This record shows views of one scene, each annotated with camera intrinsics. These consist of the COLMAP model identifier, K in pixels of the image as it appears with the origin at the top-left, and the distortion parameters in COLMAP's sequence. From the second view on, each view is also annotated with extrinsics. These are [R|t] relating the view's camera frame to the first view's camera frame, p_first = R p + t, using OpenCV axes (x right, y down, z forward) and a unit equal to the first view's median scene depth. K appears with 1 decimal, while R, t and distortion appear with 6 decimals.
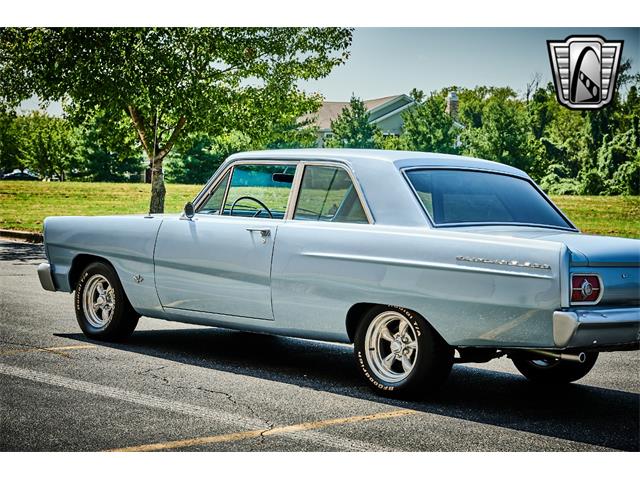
lens RADIAL K [[1366.7, 0, 320.0], [0, 1366.7, 240.0], [0, 0, 1]] dist [-0.020089, -0.005105]
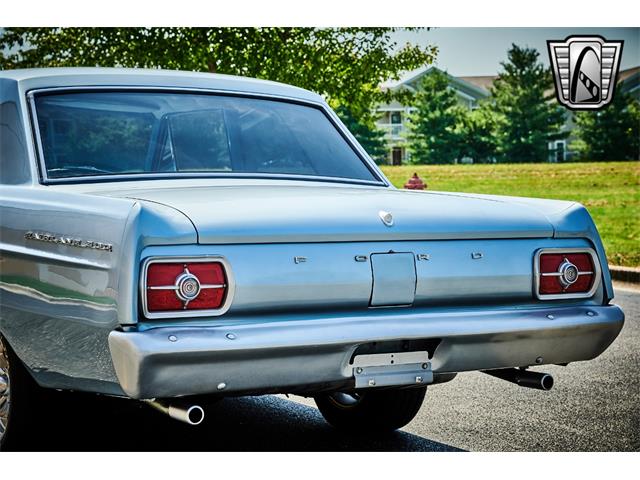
lens RADIAL K [[1360.1, 0, 327.9], [0, 1360.1, 239.9], [0, 0, 1]] dist [0.048621, -0.225042]
pose [[0.979202, -0.029741, -0.200697, 0.213469], [0.032271, 0.999435, 0.009344, 0.008654], [0.200306, -0.015626, 0.979609, 0.297114]]
